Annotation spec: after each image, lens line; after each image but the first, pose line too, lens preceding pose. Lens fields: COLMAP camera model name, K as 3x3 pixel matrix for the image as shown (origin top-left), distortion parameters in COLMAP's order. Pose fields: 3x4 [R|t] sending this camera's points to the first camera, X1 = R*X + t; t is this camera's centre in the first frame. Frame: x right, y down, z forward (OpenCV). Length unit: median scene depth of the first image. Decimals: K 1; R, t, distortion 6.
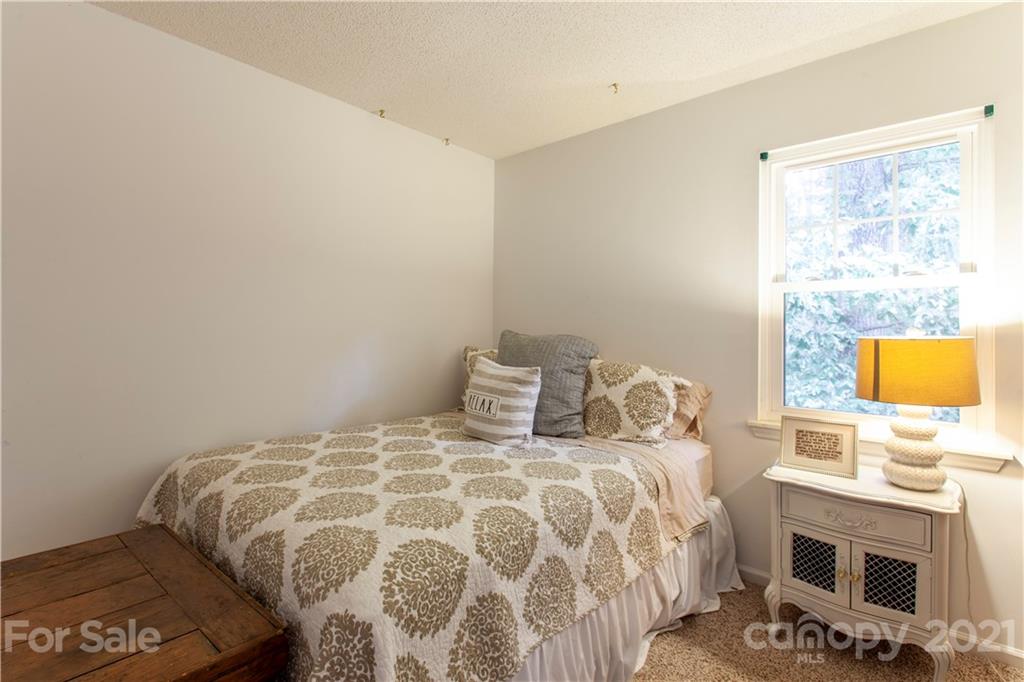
lens RADIAL K [[485.3, 0, 508.8], [0, 485.3, 329.8], [0, 0, 1]] dist [0.003826, 0.000340]
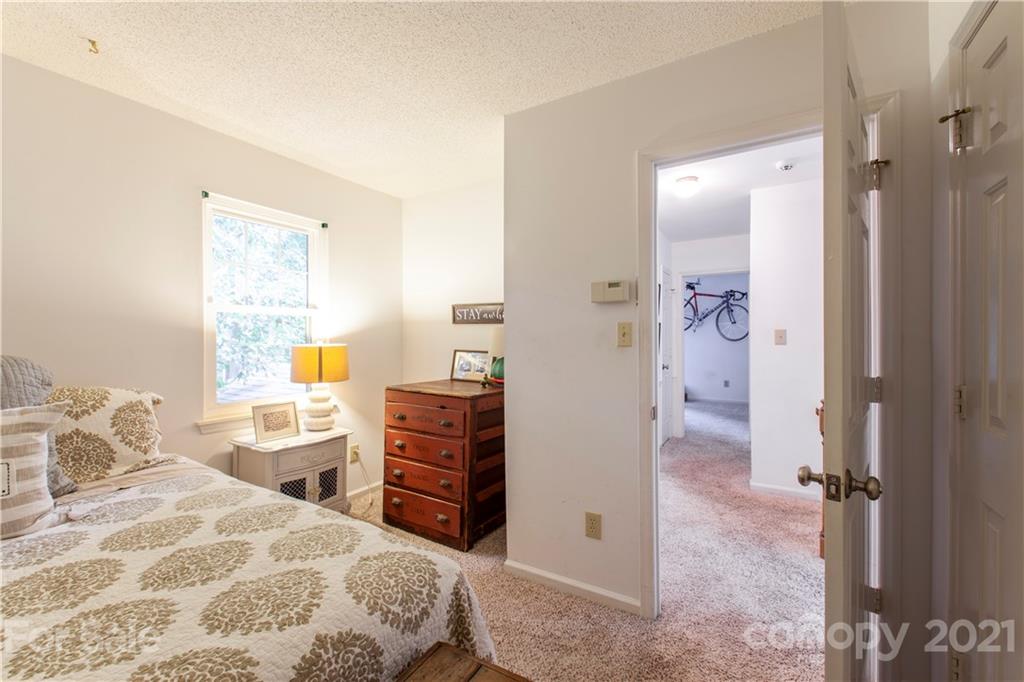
lens RADIAL K [[417.3, 0, 508.4], [0, 417.3, 339.0], [0, 0, 1]] dist [-0.000216, -0.000082]
pose [[-0.160100, -0.010401, 0.987046, -0.720012], [0.003255, 0.999933, 0.011064, -0.019495], [-0.987095, 0.004984, -0.160055, 0.530708]]
